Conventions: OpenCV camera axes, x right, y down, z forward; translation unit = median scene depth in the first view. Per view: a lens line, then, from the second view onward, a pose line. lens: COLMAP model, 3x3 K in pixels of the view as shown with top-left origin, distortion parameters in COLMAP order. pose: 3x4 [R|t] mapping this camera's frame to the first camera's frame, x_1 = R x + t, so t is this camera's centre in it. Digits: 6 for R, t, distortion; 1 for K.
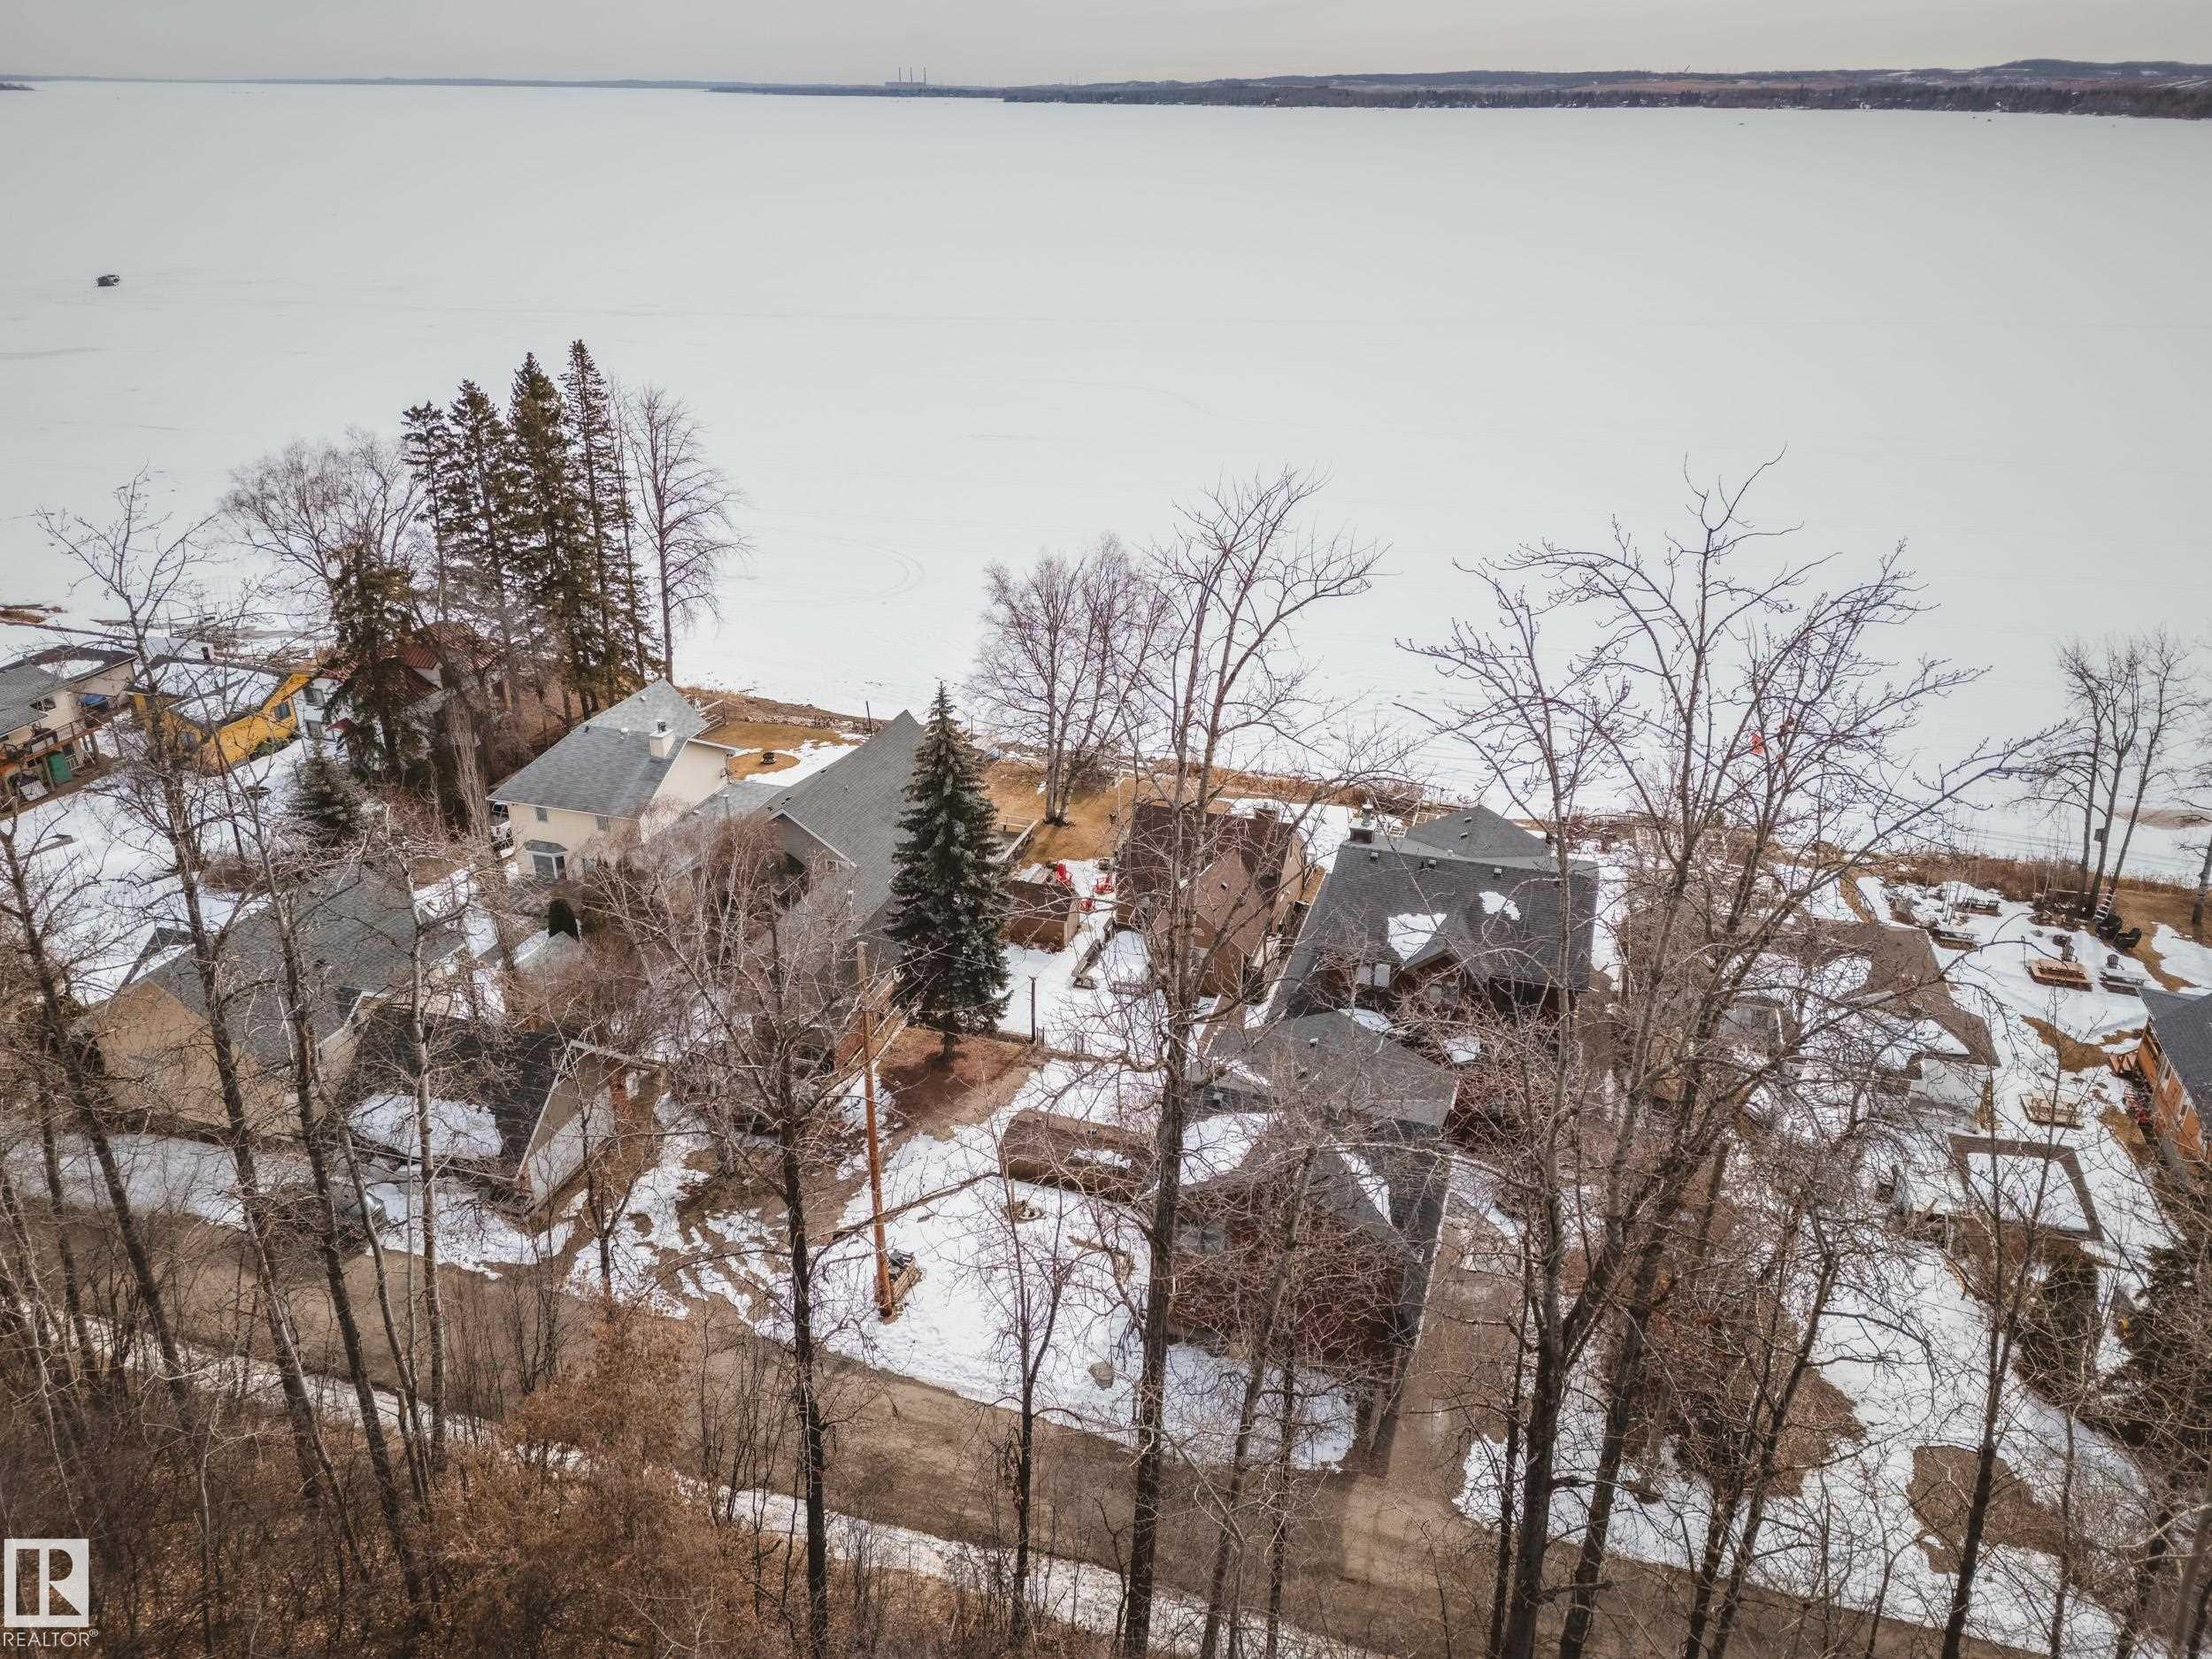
lens RADIAL K [[1608.1, 0, 1108.3], [0, 1608.1, 822.2], [0, 0, 1]] dist [0.083054, -0.072735]
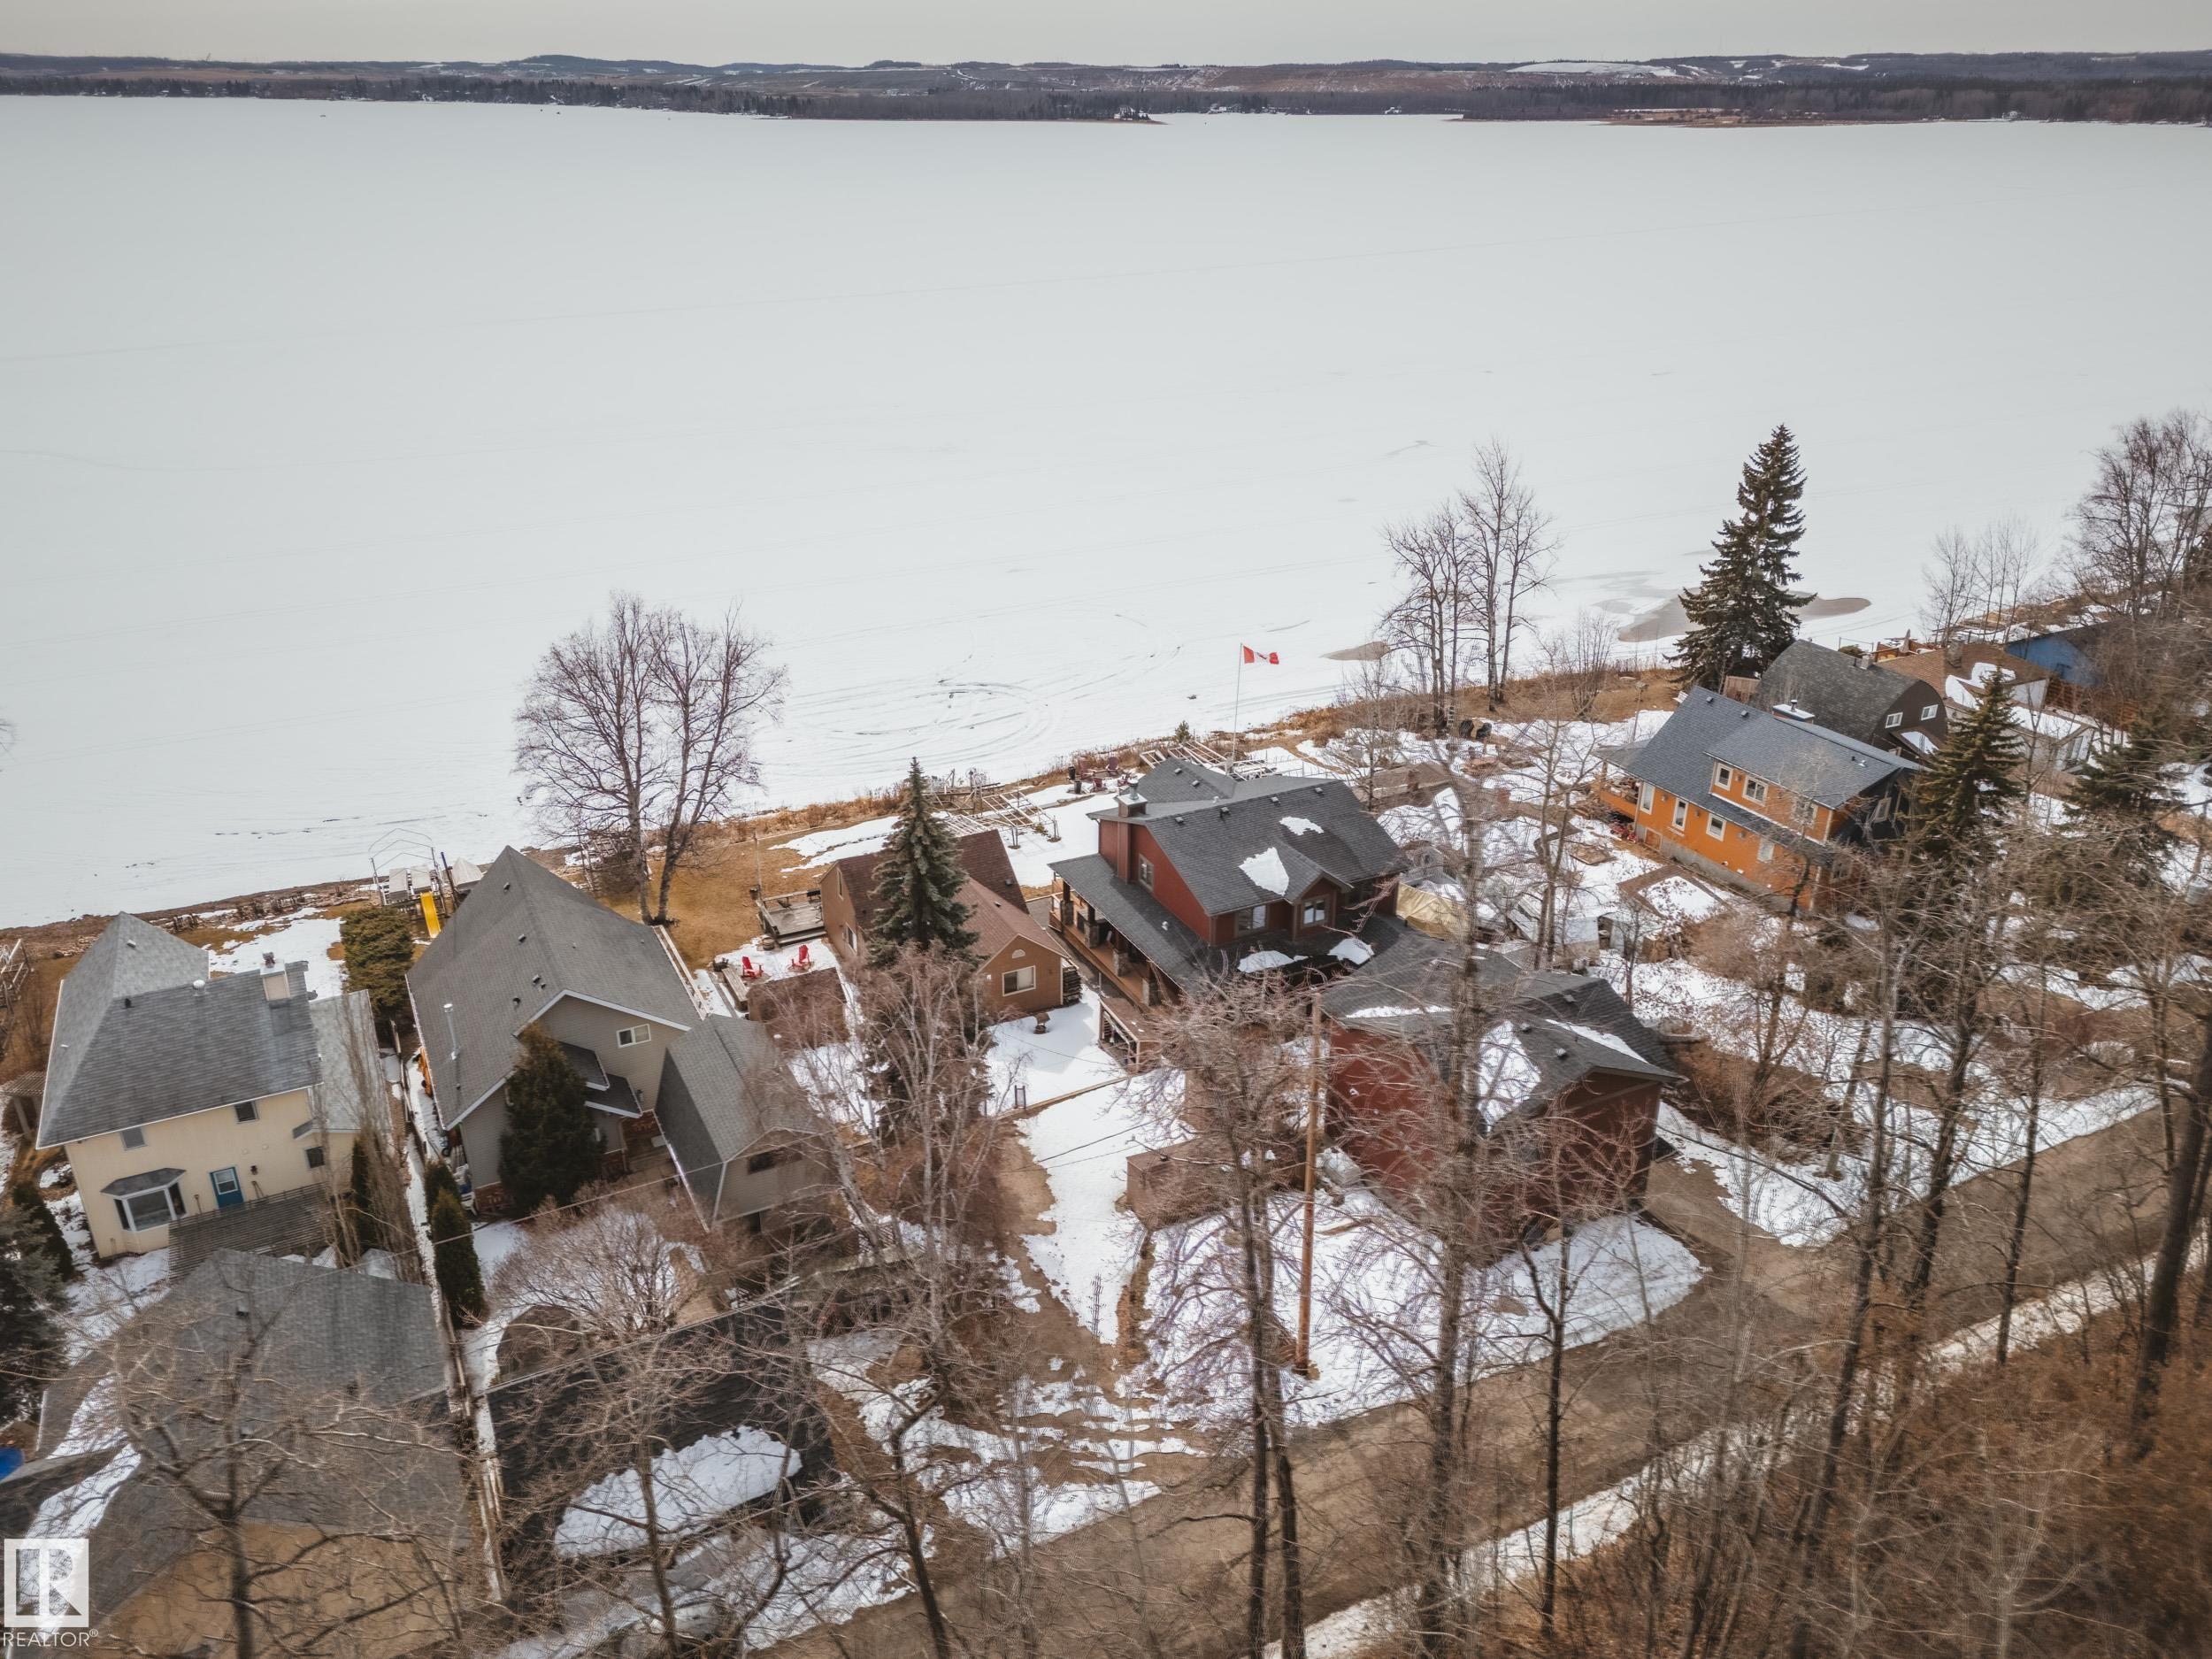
lens RADIAL K [[1608.1, 0, 1108.9], [0, 1608.1, 830.6], [0, 0, 1]] dist [0.083054, -0.072735]
pose [[0.714055, -0.290943, 0.636772, -0.447323], [0.285430, 0.951514, 0.114677, -0.088133], [-0.639262, 0.099868, 0.762477, 0.186115]]
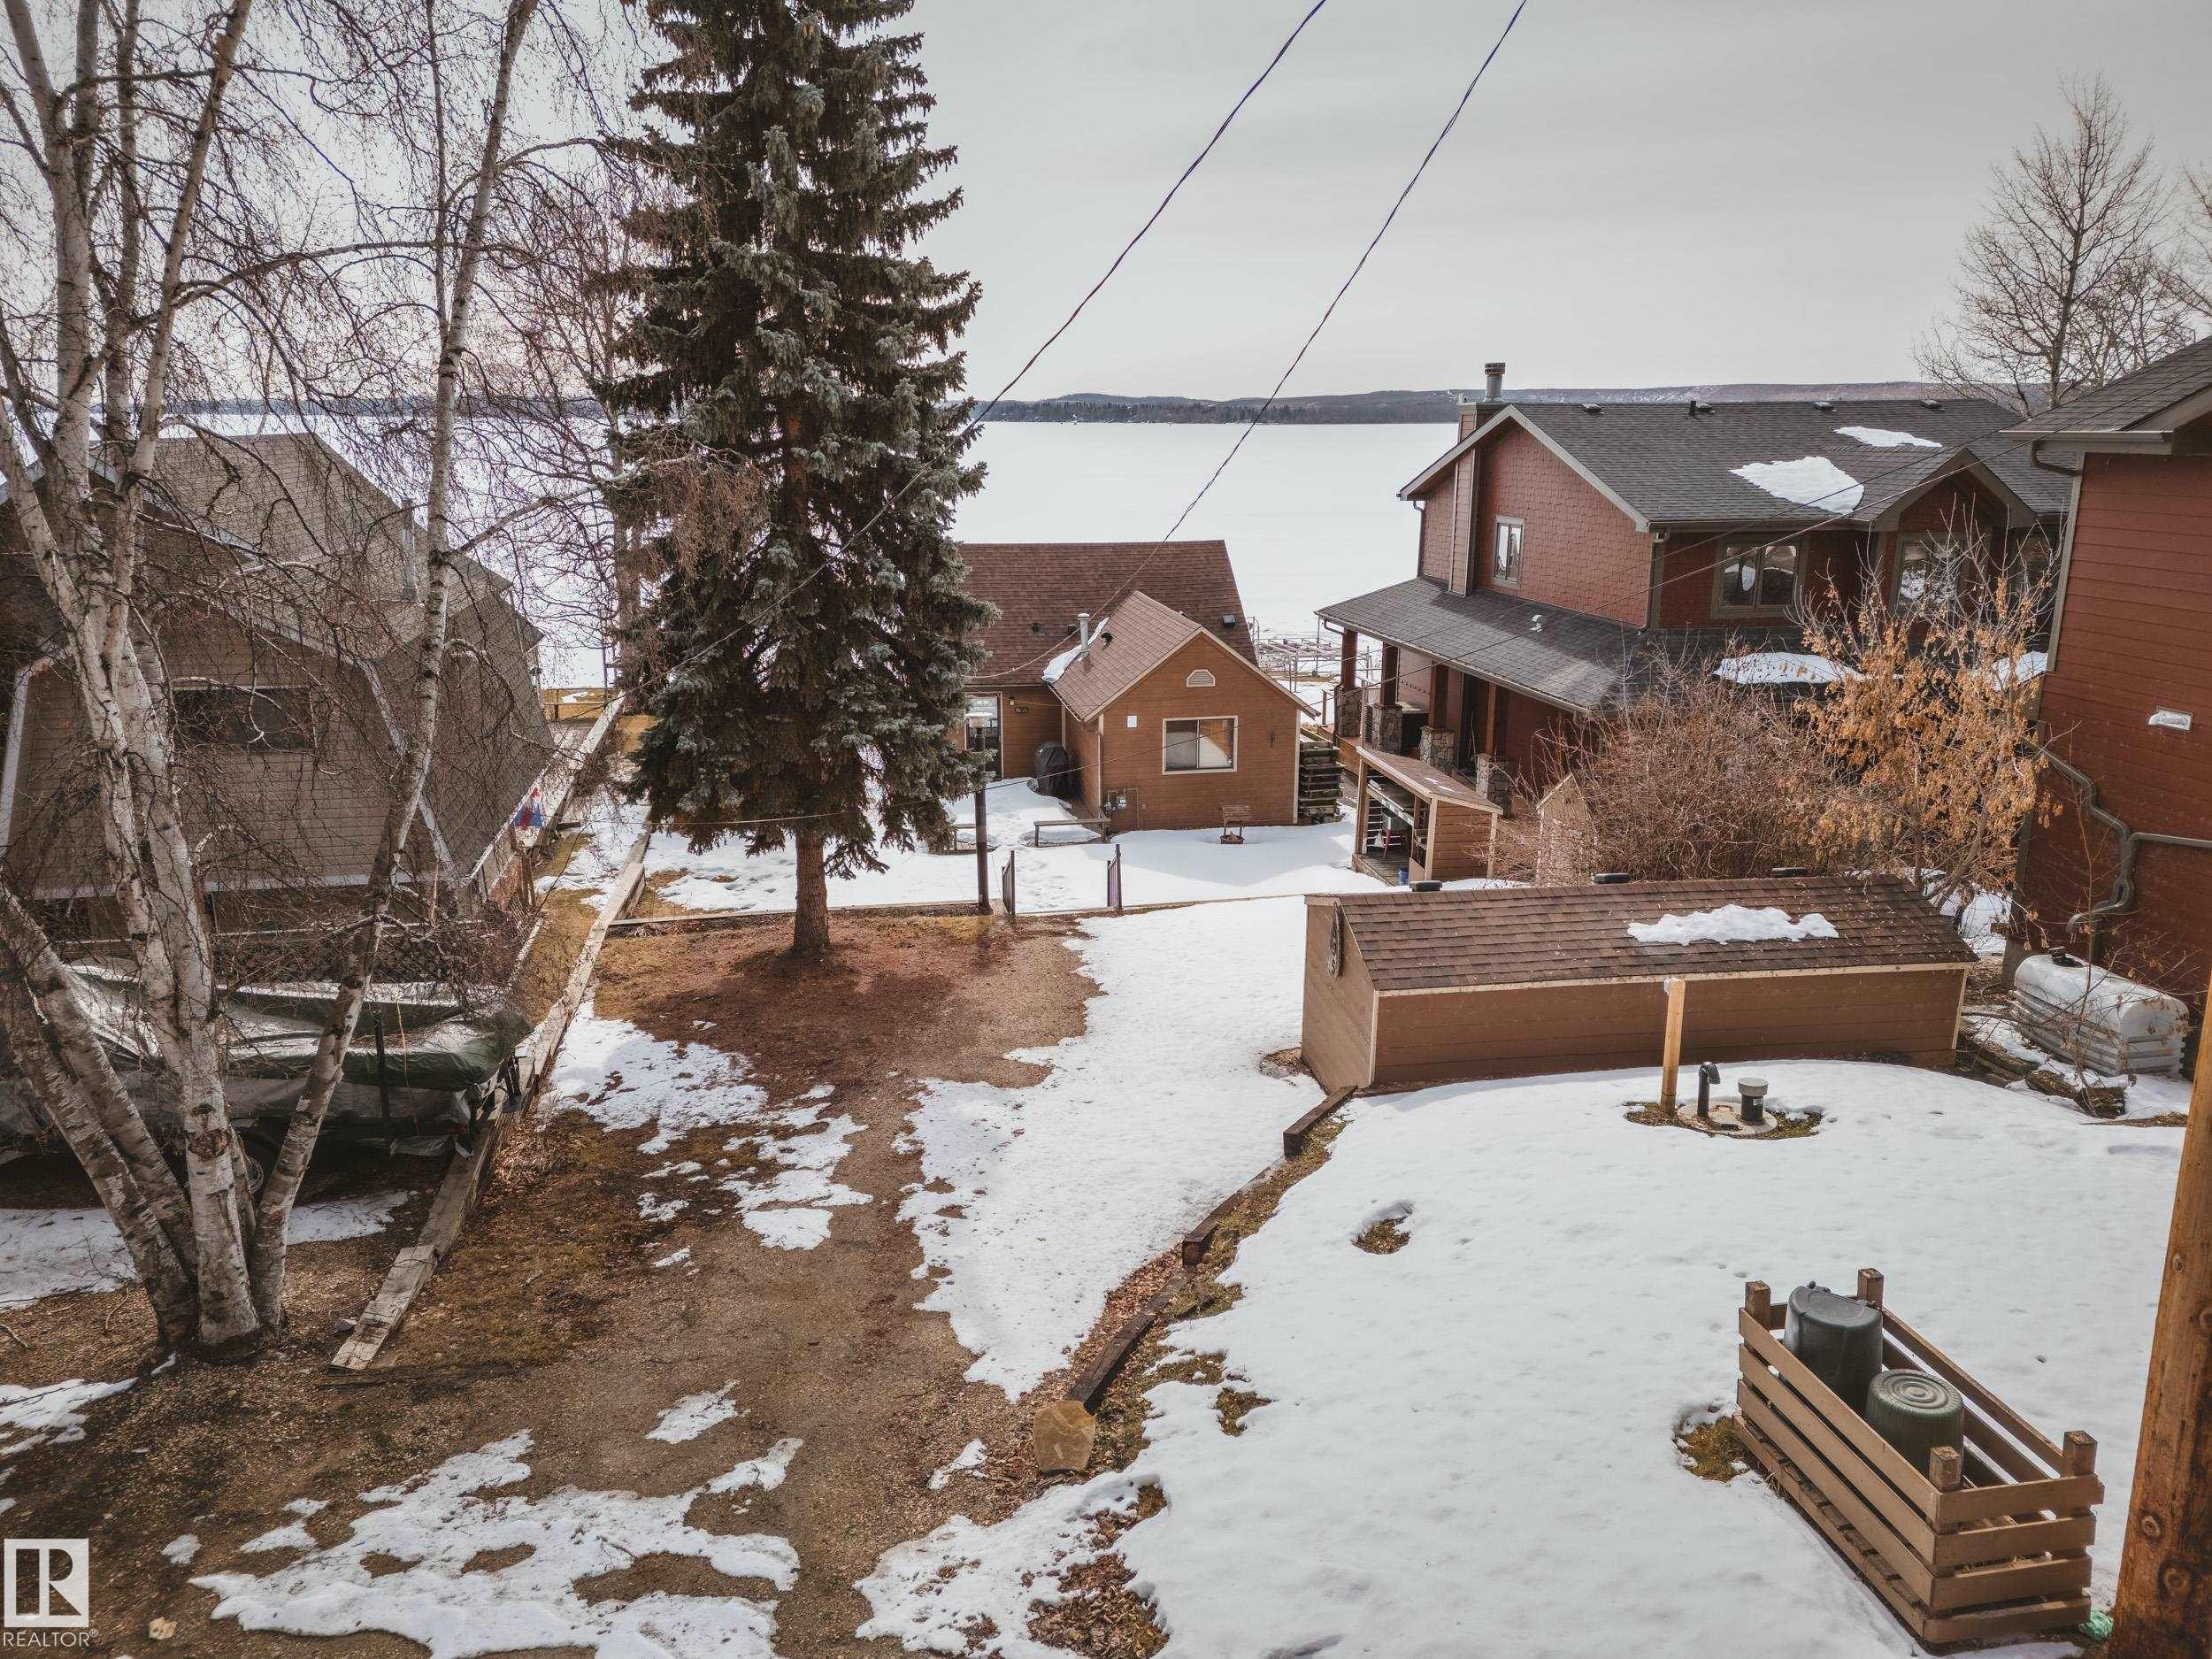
lens RADIAL K [[1608.1, 0, 1102.2], [0, 1608.1, 831.2], [0, 0, 1]] dist [0.083054, -0.072735]
pose [[0.883630, -0.116940, 0.453347, -0.158154], [0.192922, 0.973221, -0.124989, 0.142548], [-0.426591, 0.197904, 0.882527, 0.548782]]
